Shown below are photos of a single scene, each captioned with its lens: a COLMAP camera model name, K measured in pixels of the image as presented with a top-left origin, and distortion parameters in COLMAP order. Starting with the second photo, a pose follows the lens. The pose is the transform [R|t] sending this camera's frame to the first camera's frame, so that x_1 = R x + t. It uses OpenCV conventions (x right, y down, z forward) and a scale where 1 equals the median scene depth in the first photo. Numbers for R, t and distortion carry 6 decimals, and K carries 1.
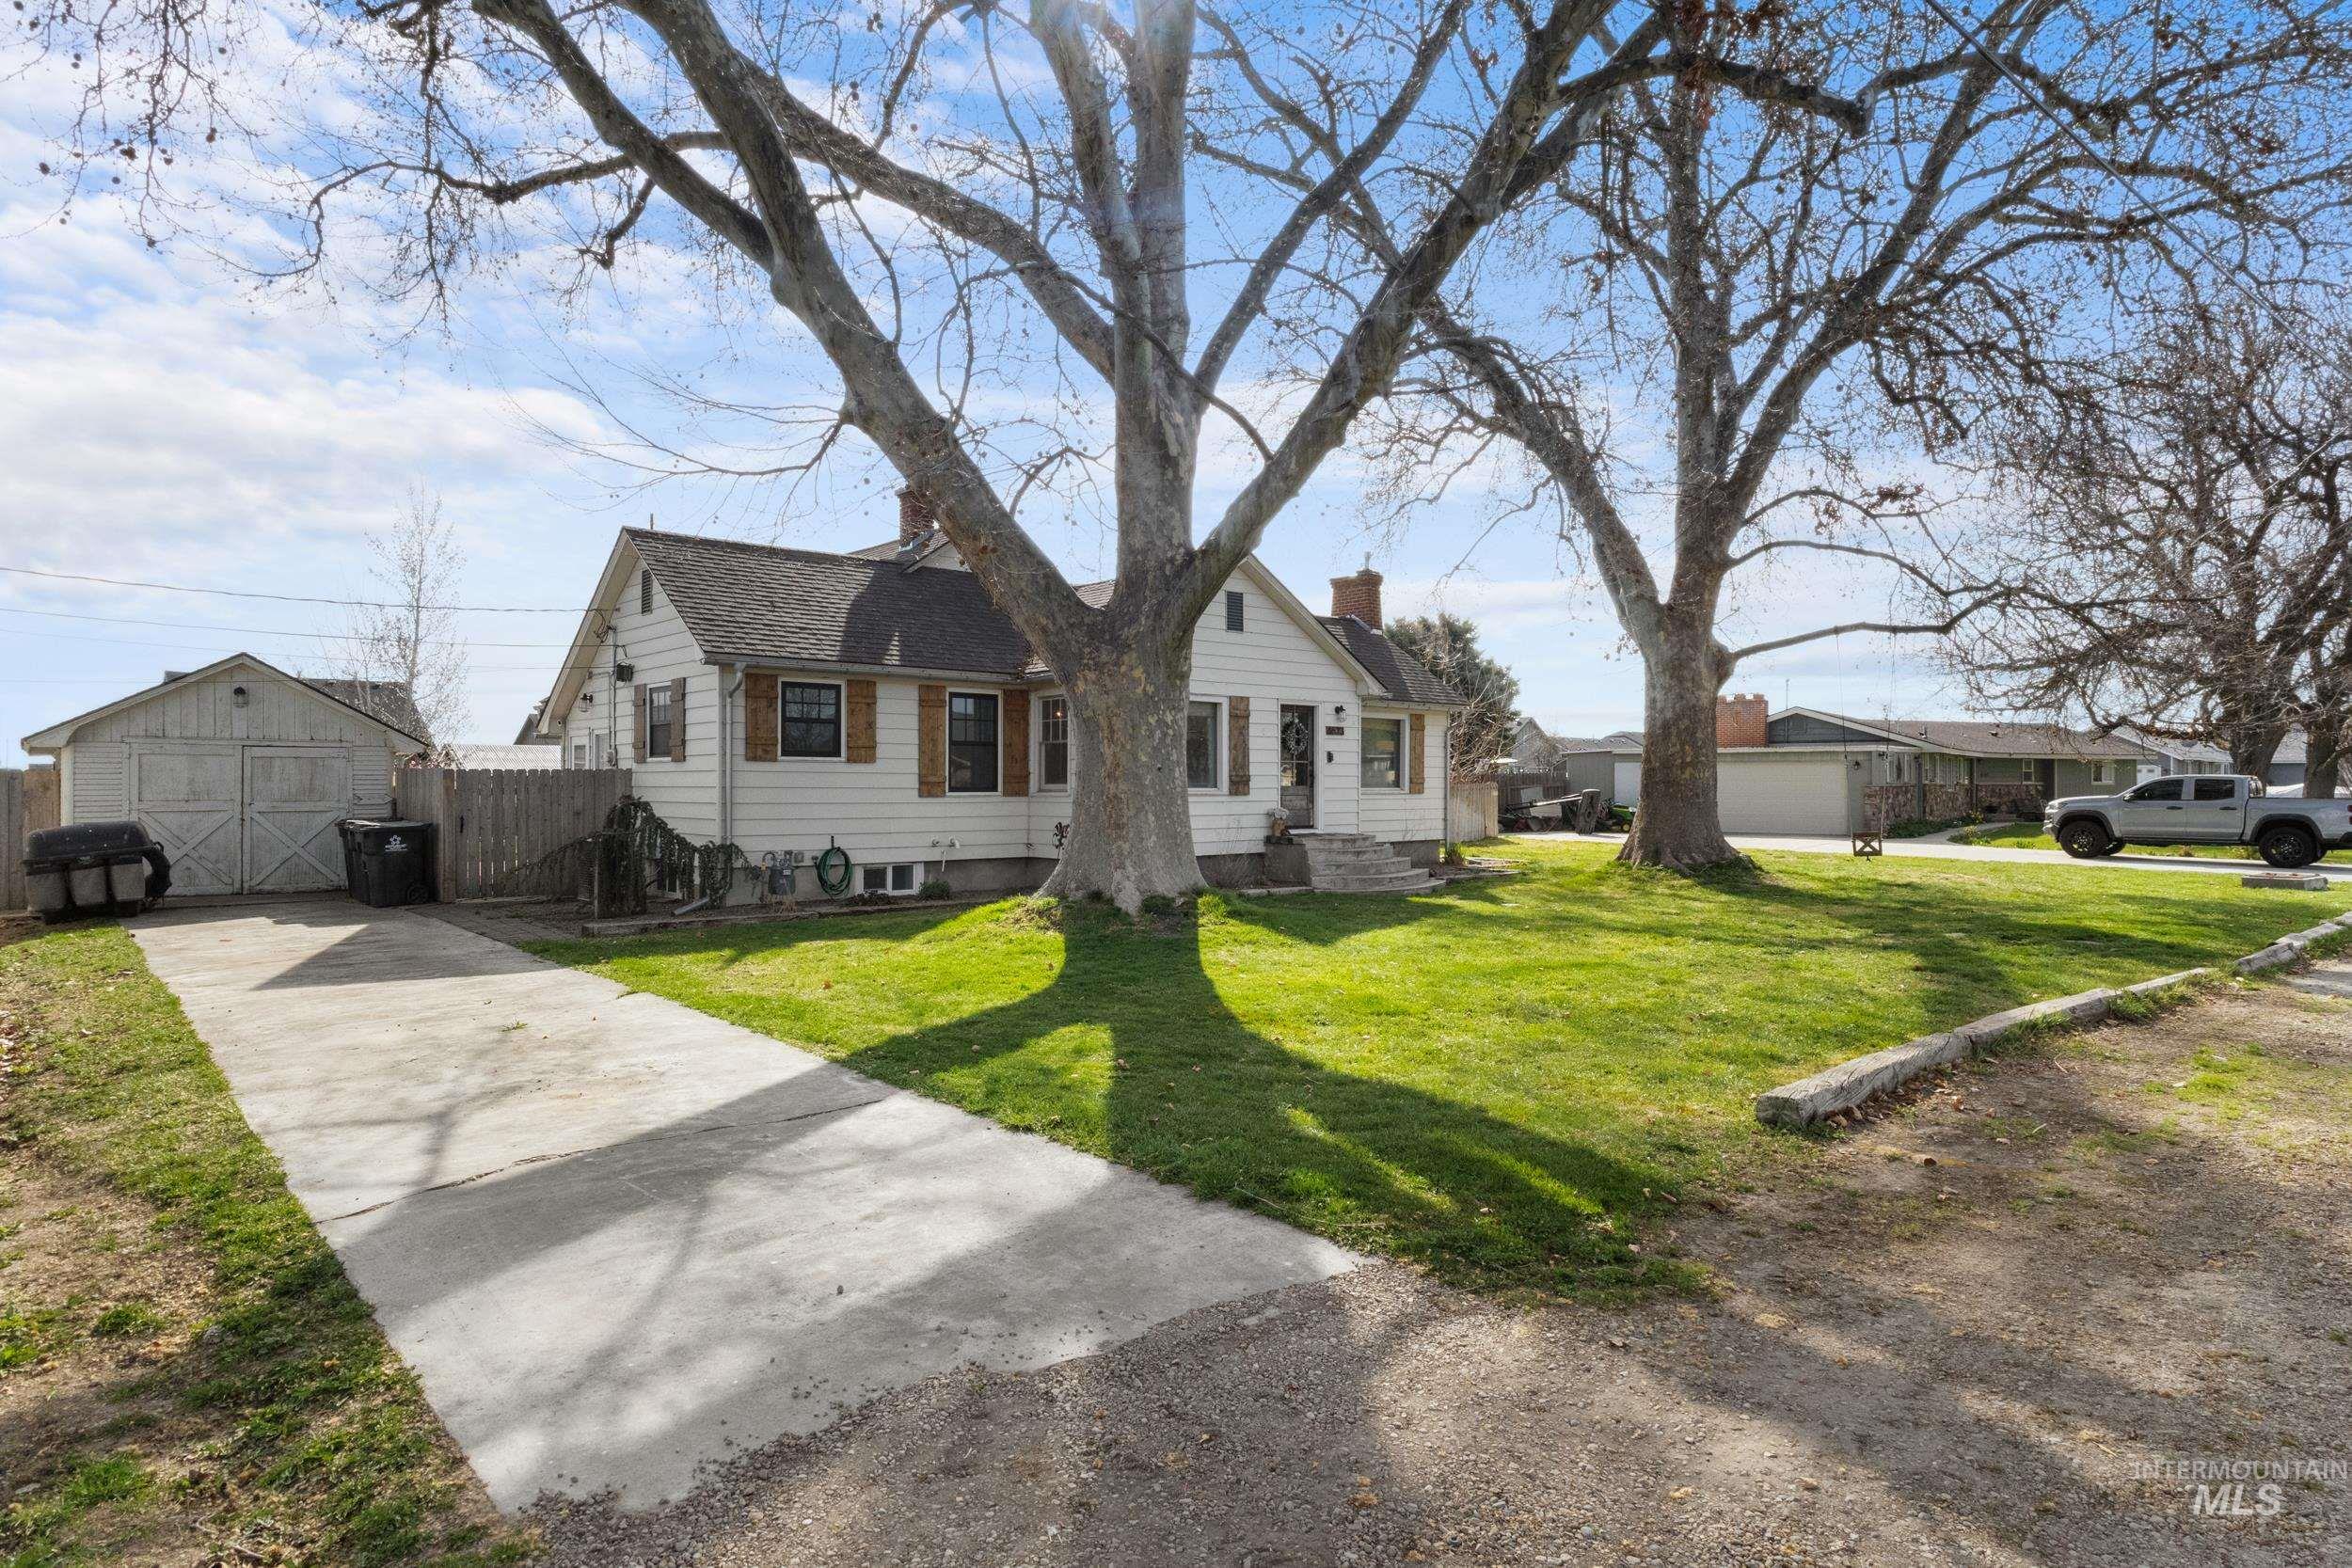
lens RADIAL K [[1296.8, 0, 1174.6], [0, 1296.8, 788.4], [0, 0, 1]] dist [0.002048, 0.000352]
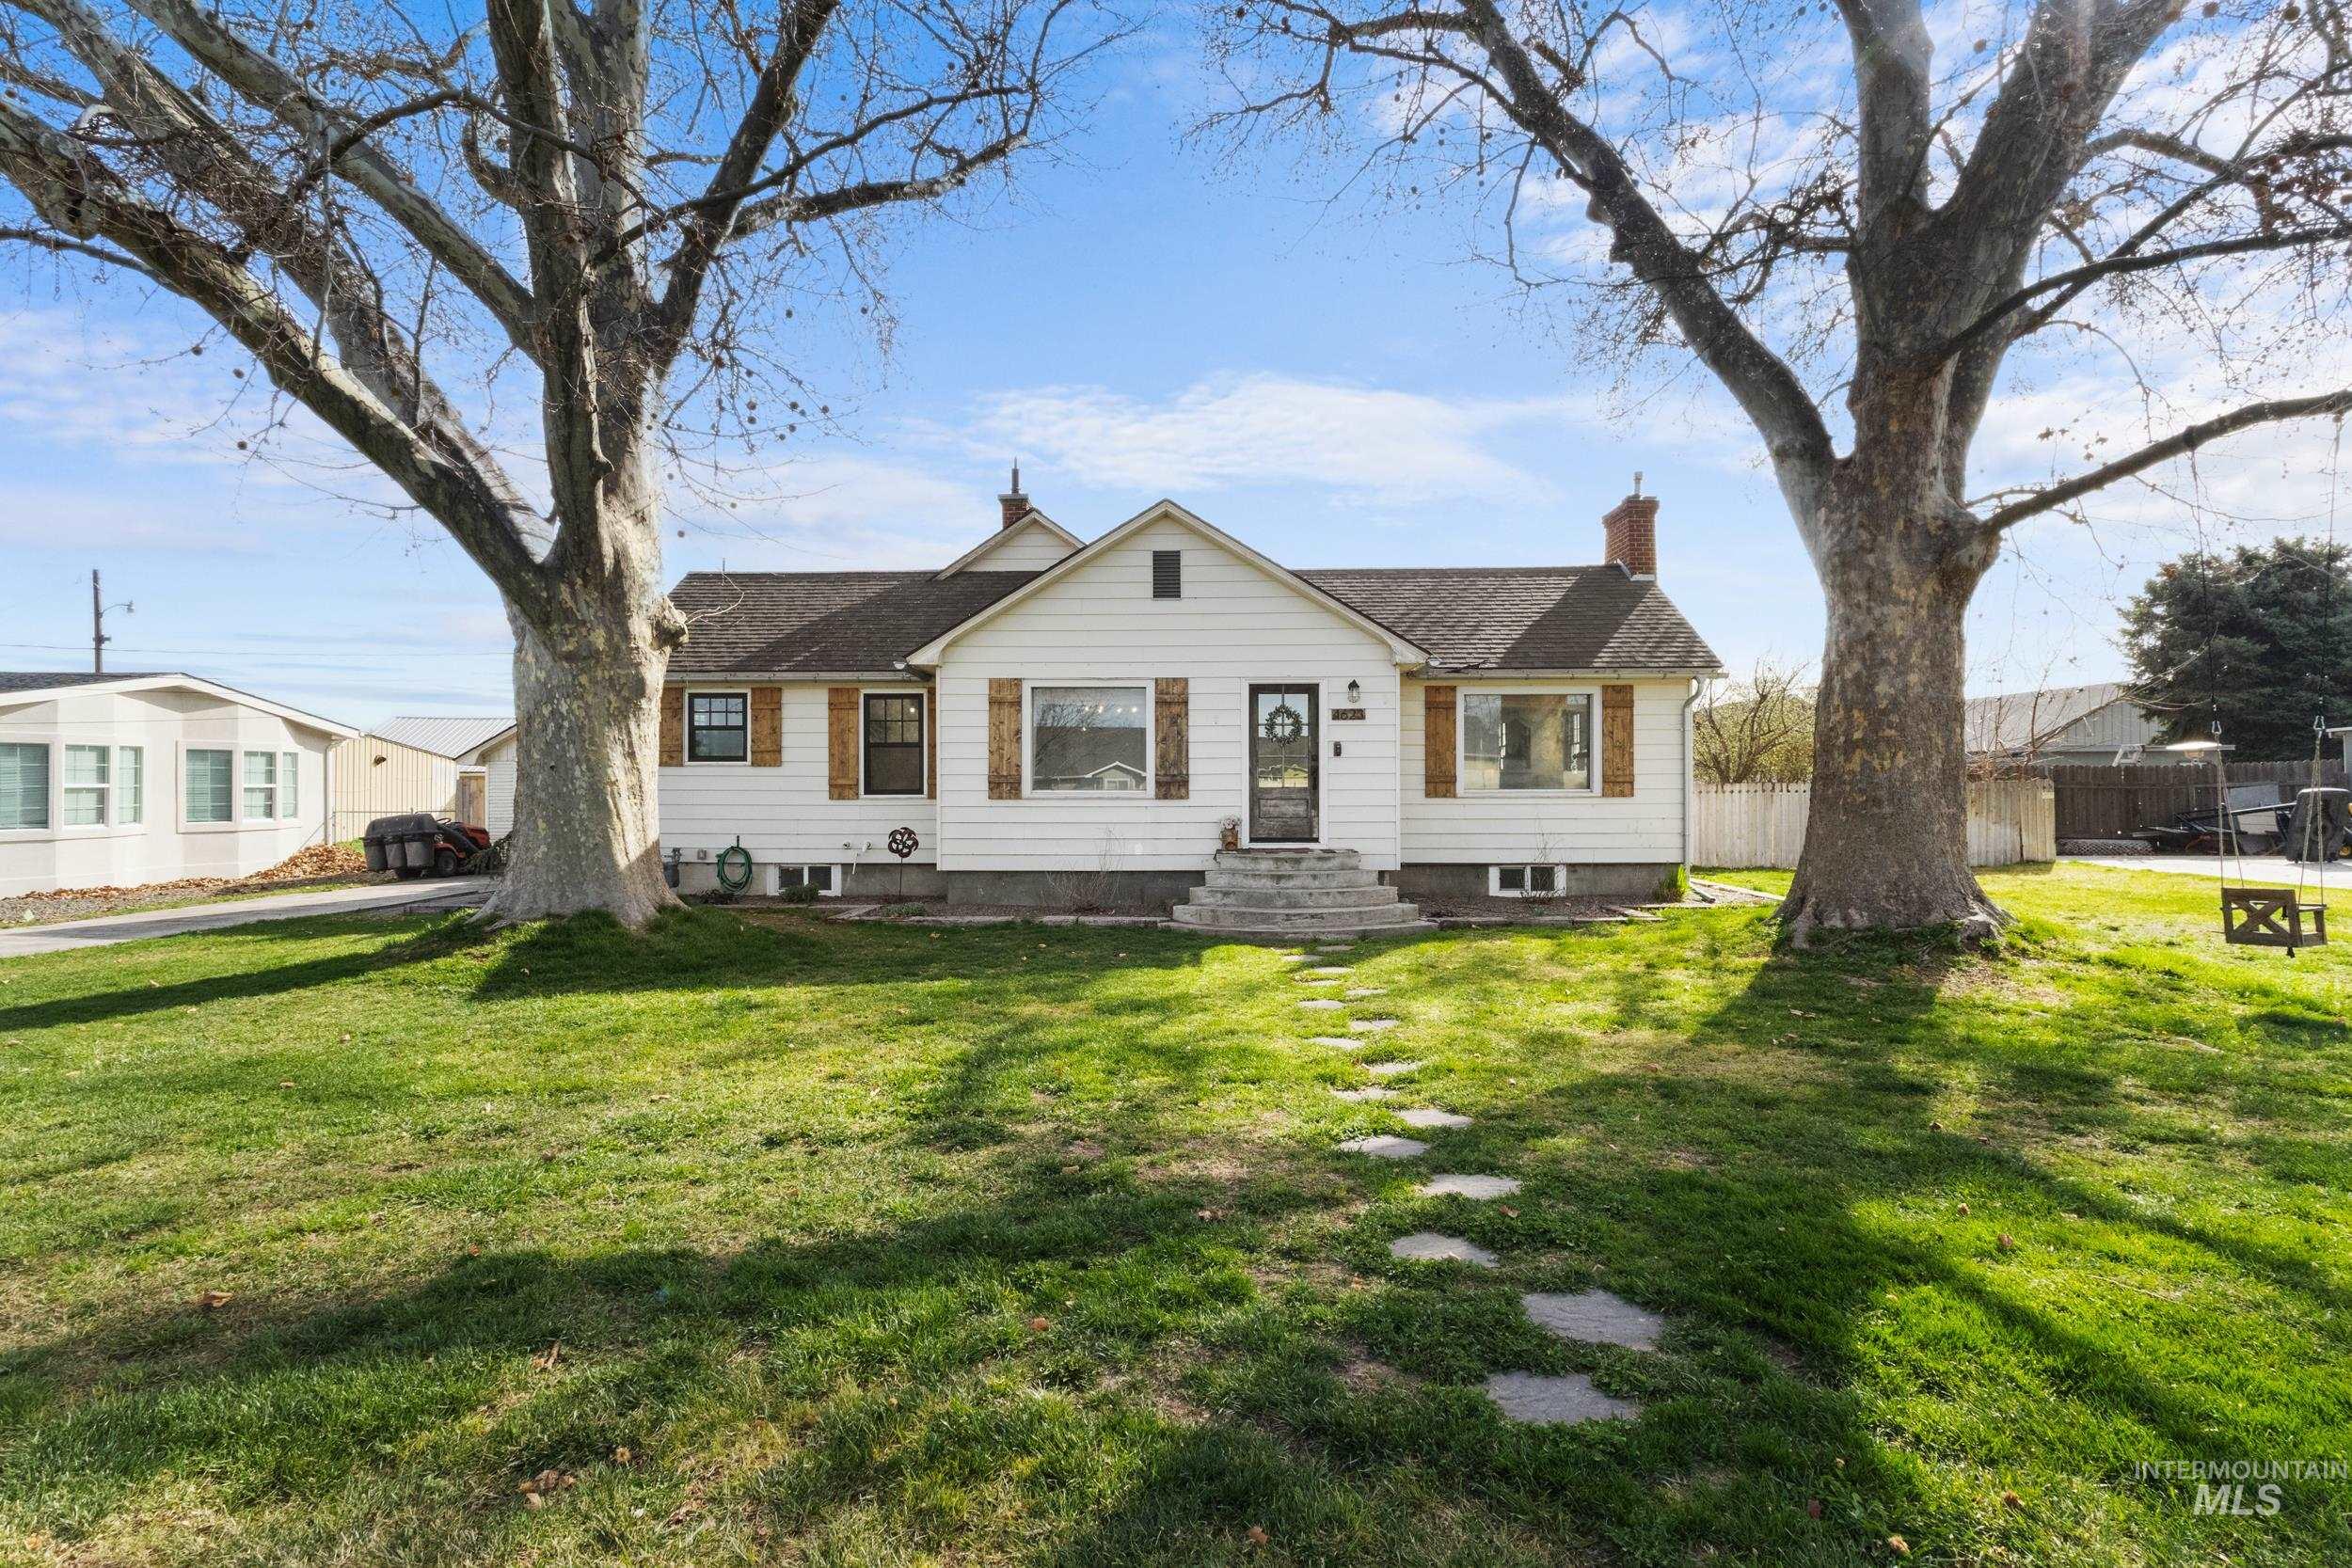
lens RADIAL K [[1108.8, 0, 1176.0], [0, 1108.8, 782.9], [0, 0, 1]] dist [0.002319, 0.000184]
pose [[0.735286, -0.007584, -0.677714, 0.581849], [0.001645, 0.999954, -0.009405, 0.002182], [0.677755, 0.005800, 0.735265, 0.541117]]
